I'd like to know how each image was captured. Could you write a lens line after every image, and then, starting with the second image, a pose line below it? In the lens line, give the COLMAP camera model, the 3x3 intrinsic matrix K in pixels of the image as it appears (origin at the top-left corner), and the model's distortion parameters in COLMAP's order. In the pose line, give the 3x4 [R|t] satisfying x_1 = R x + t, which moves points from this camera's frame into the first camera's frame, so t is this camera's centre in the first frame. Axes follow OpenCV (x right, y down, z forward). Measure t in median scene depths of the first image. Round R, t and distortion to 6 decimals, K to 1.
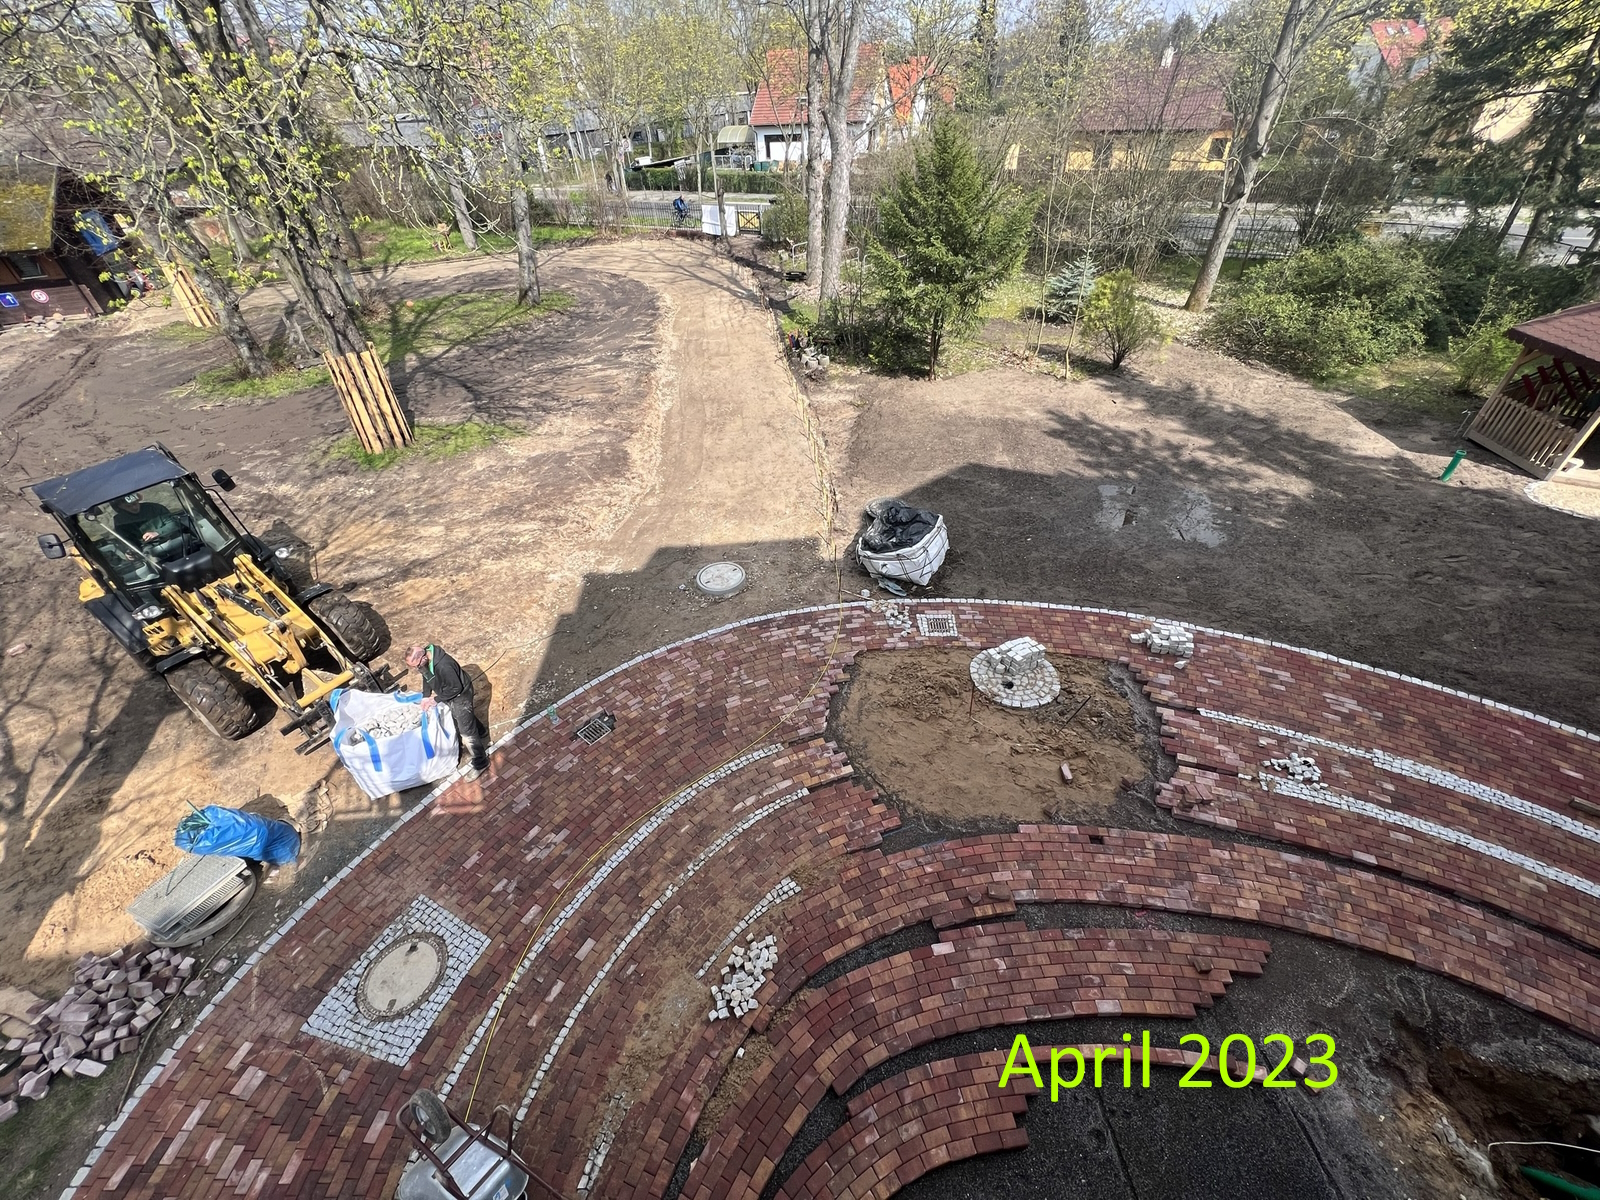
lens RADIAL K [[643.6, 0, 795.1], [0, 643.6, 599.8], [0, 0, 1]] dist [-0.000339, -0.000093]
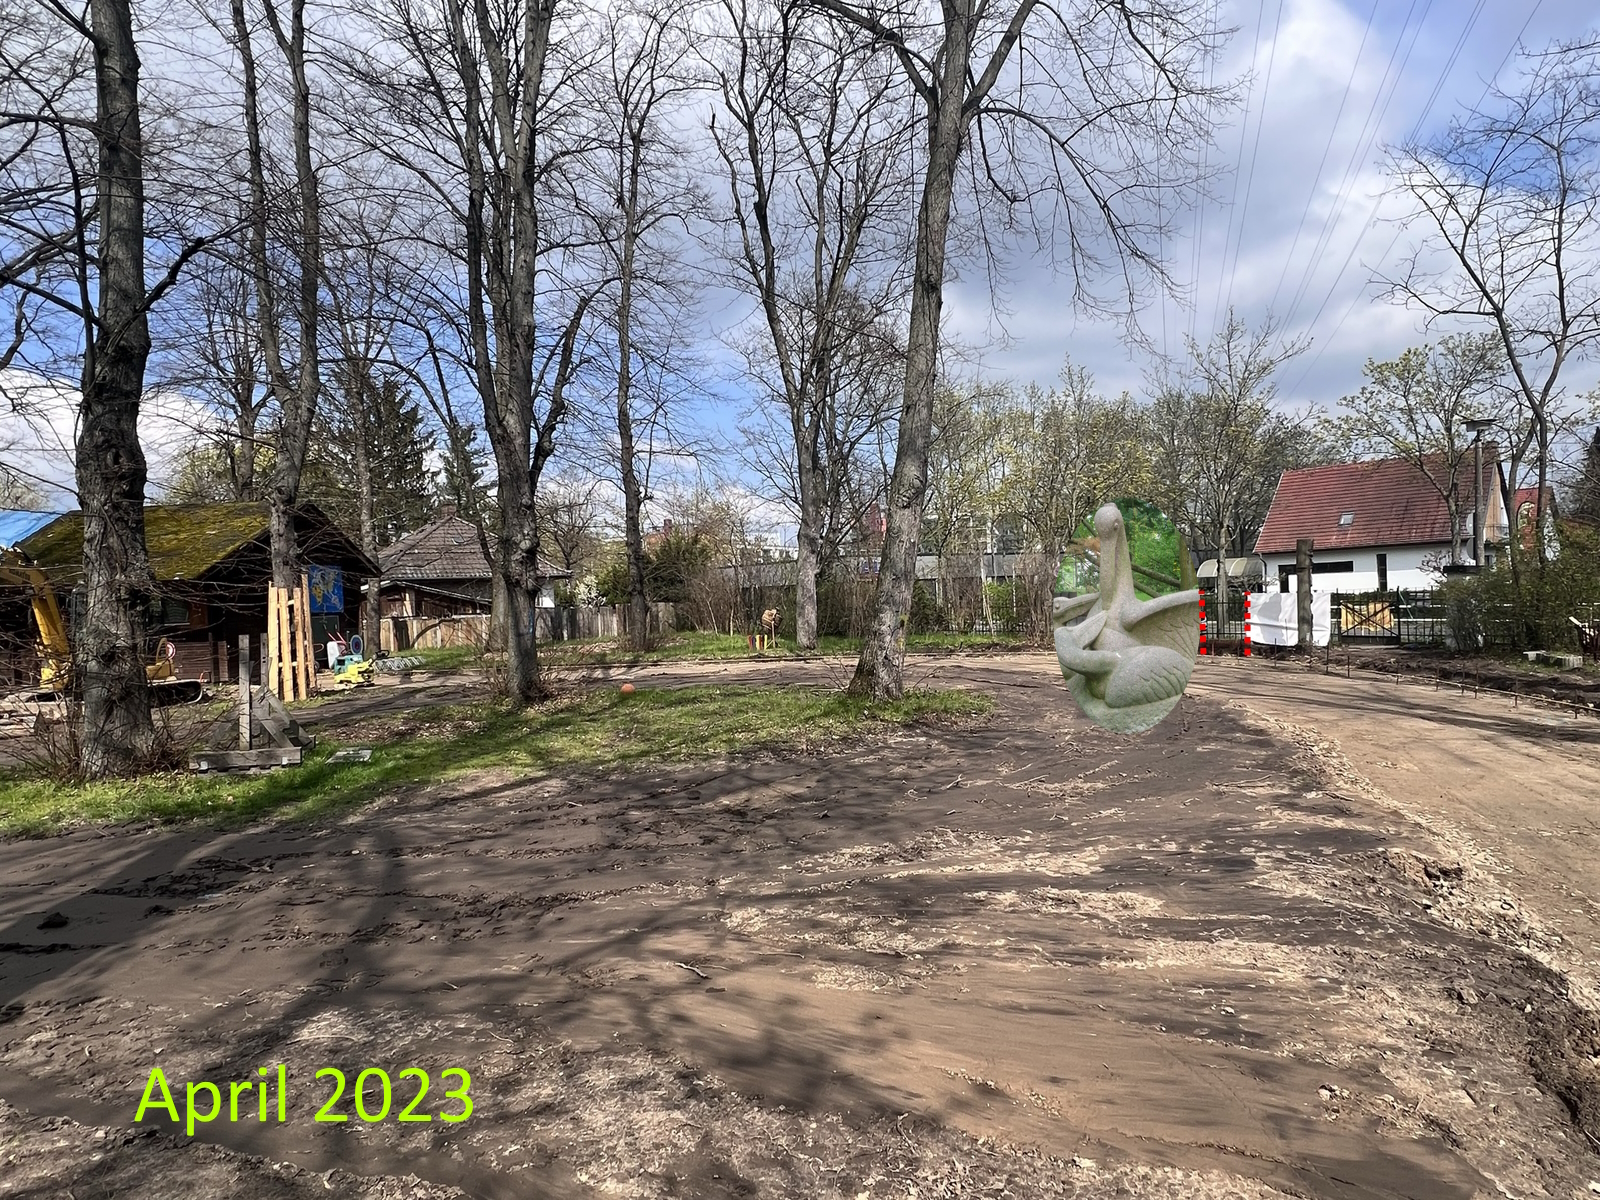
lens RADIAL K [[883.5, 0, 810.1], [0, 883.5, 604.7], [0, 0, 1]] dist [-0.020150, 0.005040]
pose [[0.896304, 0.009249, -0.443343, -0.276434], [-0.272996, 0.799370, -0.535239, -0.267888], [0.349445, 0.600768, 0.719004, 0.726178]]
